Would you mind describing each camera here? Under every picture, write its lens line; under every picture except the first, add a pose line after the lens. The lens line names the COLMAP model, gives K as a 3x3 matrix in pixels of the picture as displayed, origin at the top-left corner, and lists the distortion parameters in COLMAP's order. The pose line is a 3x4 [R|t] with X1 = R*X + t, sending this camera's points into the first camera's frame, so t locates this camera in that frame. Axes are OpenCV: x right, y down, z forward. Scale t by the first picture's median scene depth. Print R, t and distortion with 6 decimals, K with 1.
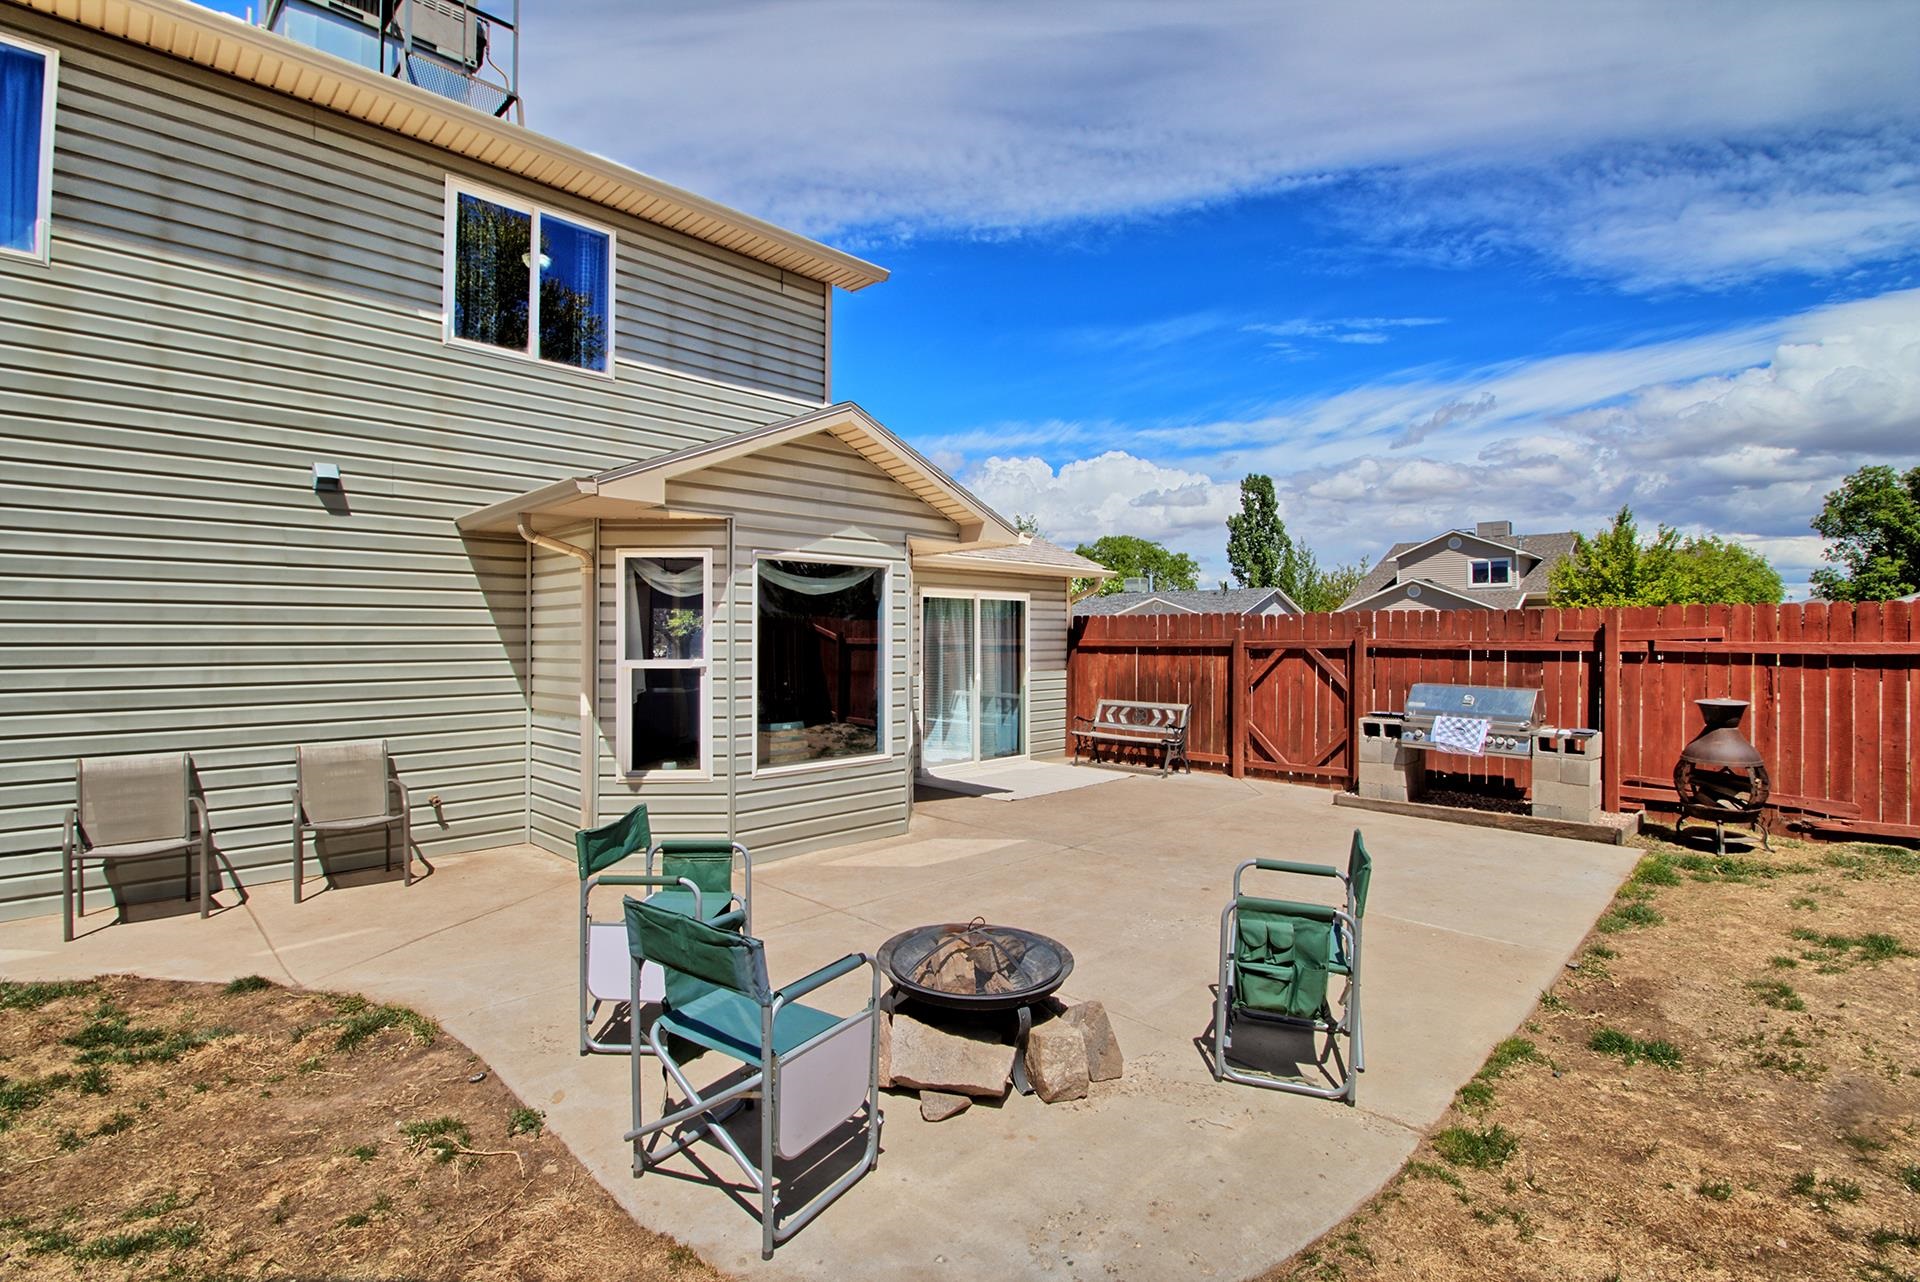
lens RADIAL K [[874.7, 0, 966.7], [0, 874.7, 631.3], [0, 0, 1]] dist [0.000084, -0.010585]
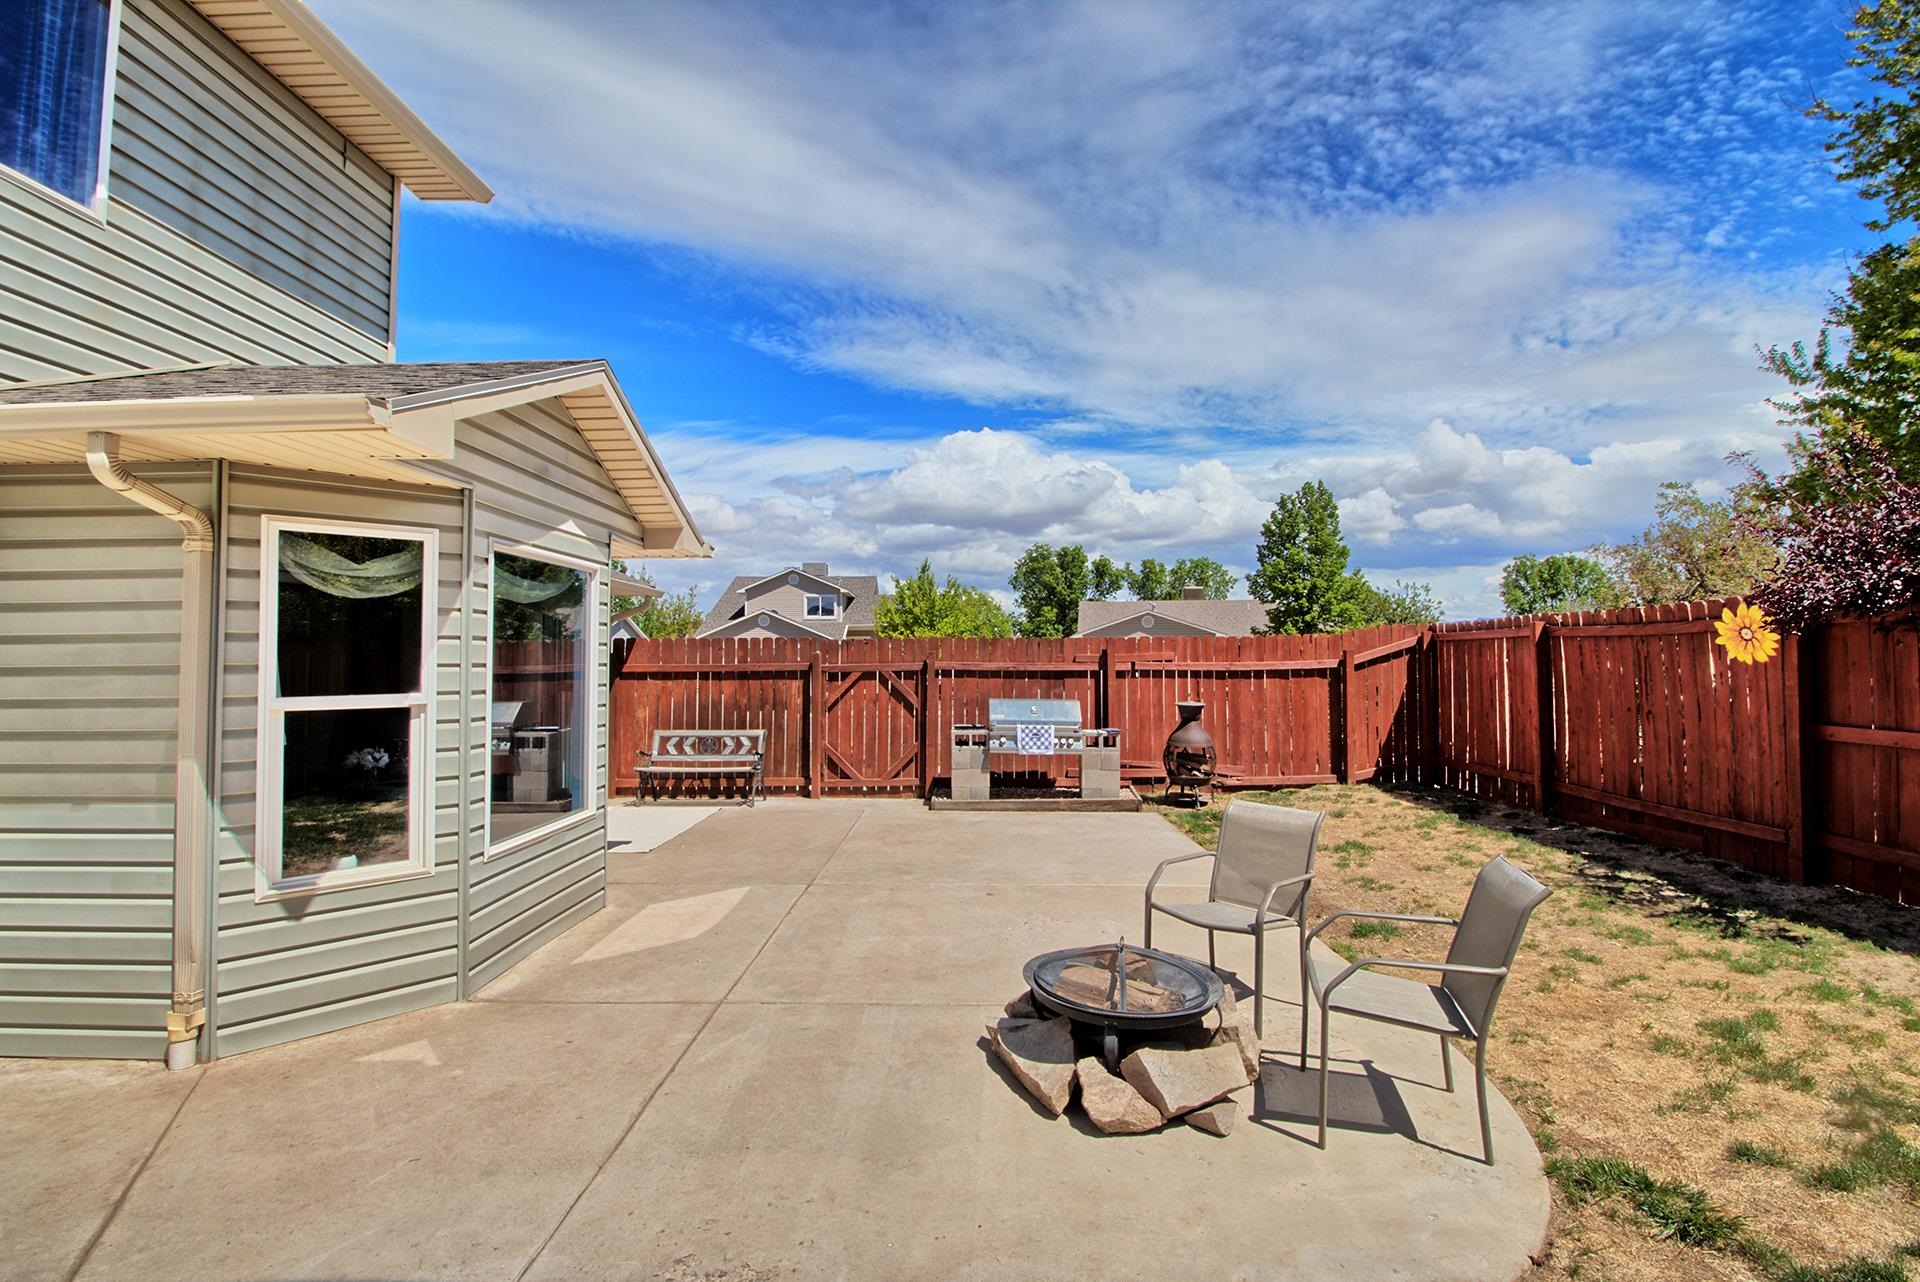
lens RADIAL K [[874.7, 0, 966.7], [0, 874.7, 631.3], [0, 0, 1]] dist [0.000084, -0.010585]
pose [[0.720674, 0.020843, 0.692961, -0.325281], [0.000244, 0.999540, -0.030319, 0.003442], [-0.693274, 0.022019, 0.720338, 0.158615]]
